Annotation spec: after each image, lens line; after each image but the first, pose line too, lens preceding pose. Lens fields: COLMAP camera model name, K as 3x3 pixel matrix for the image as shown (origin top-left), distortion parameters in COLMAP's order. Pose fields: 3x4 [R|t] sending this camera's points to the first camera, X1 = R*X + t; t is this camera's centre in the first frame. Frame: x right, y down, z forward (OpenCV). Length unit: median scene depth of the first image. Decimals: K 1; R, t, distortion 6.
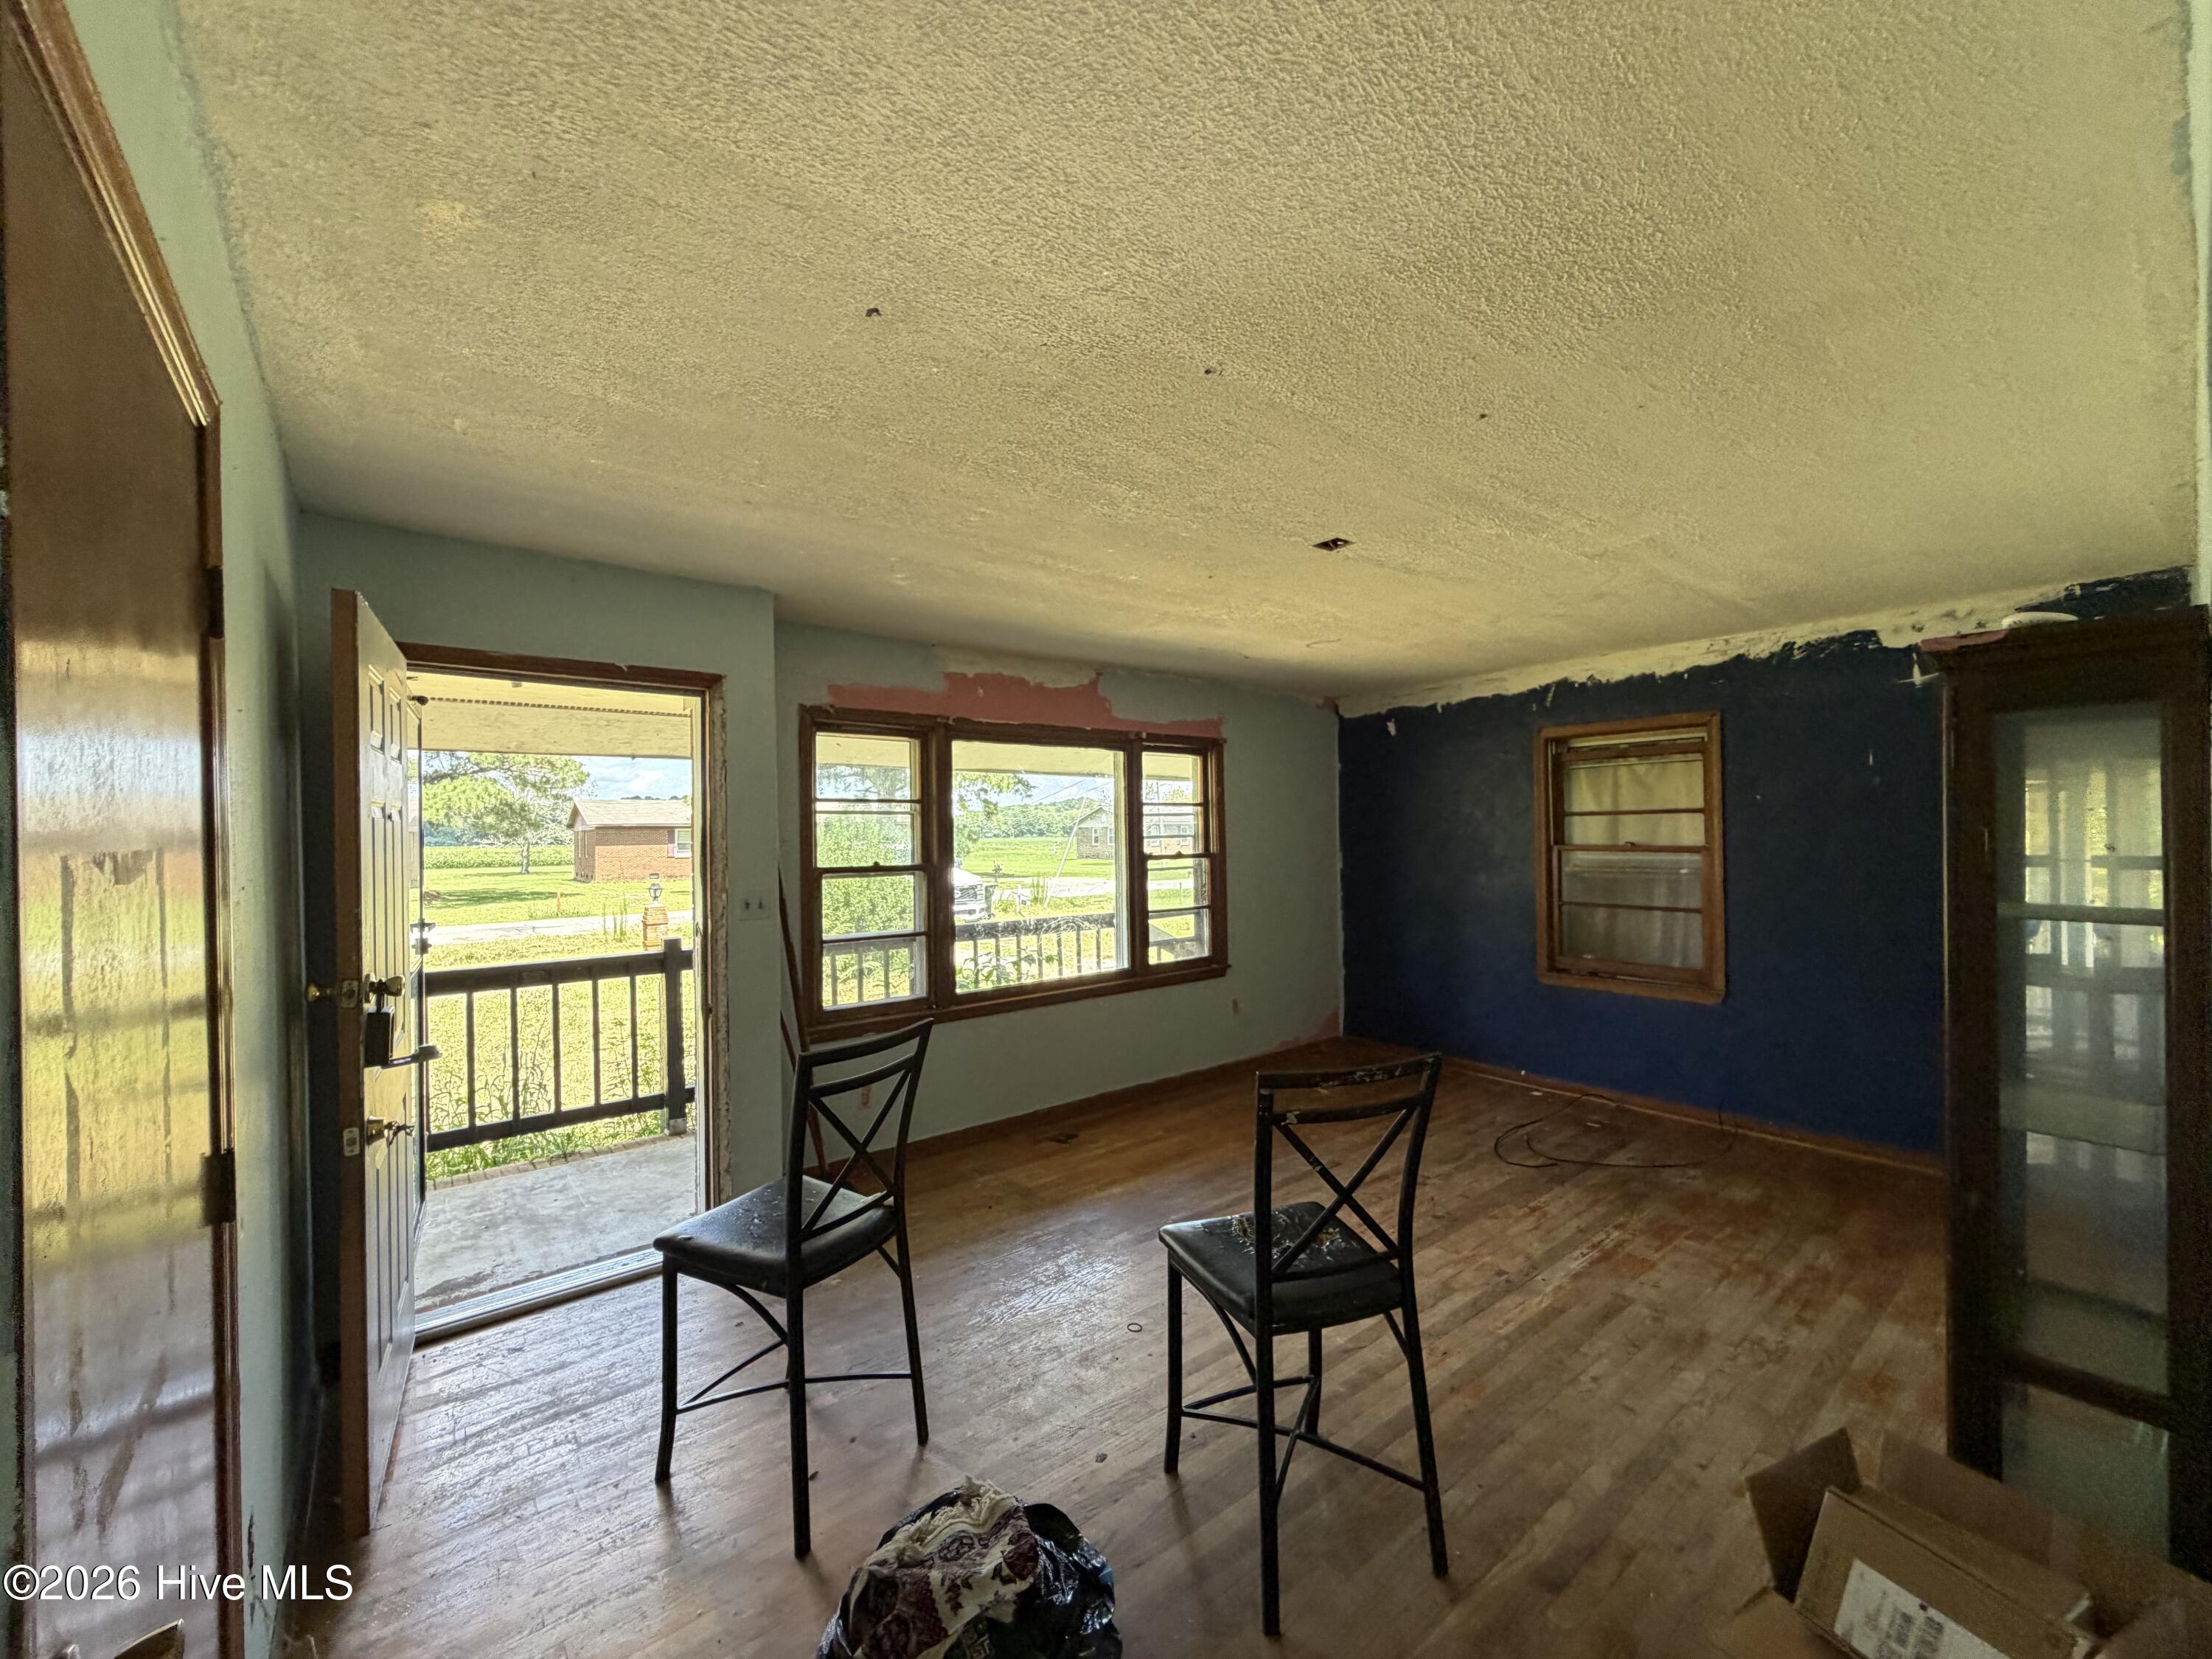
lens RADIAL K [[865.9, 0, 1106.0], [0, 865.9, 829.5], [0, 0, 1]] dist [0.000780, 0.000168]
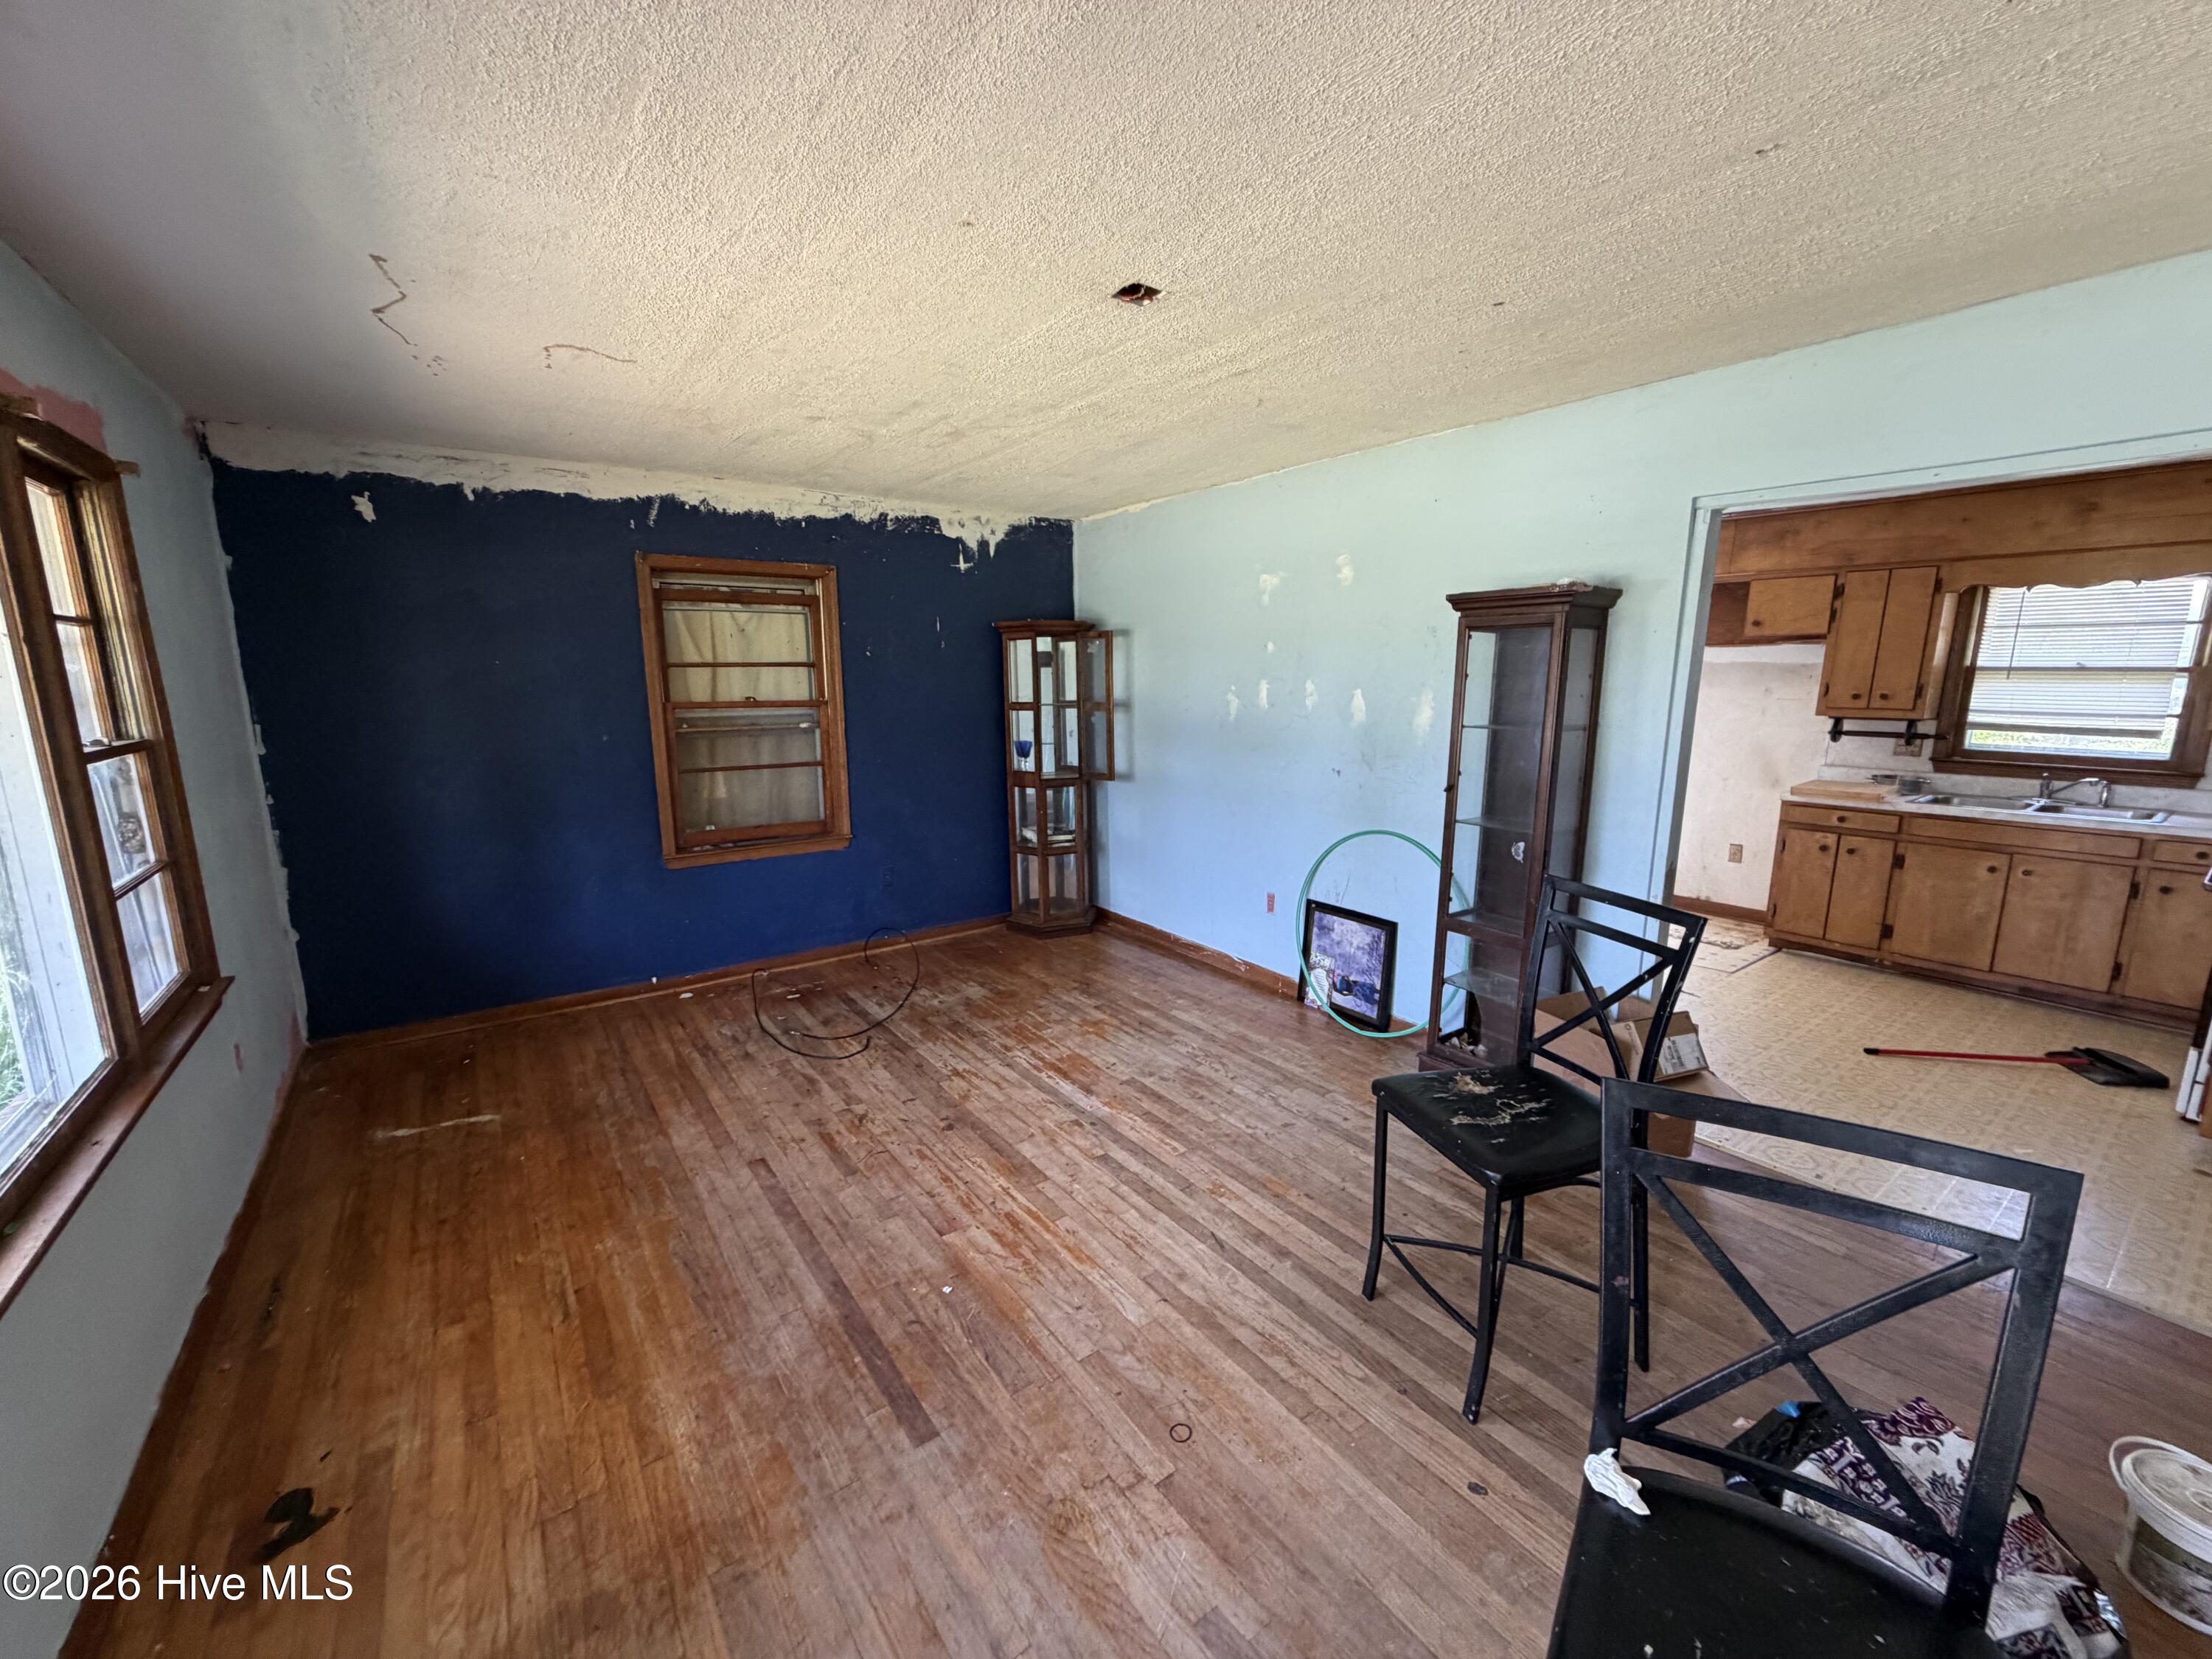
lens RADIAL K [[867.3, 0, 1113.1], [0, 867.3, 822.7], [0, 0, 1]] dist [-0.000840, 0.000009]
pose [[0.063962, -0.158401, 0.985301, -0.349495], [-0.003498, 0.987281, 0.158946, -0.001888], [-0.997946, -0.013613, 0.062595, 0.632296]]
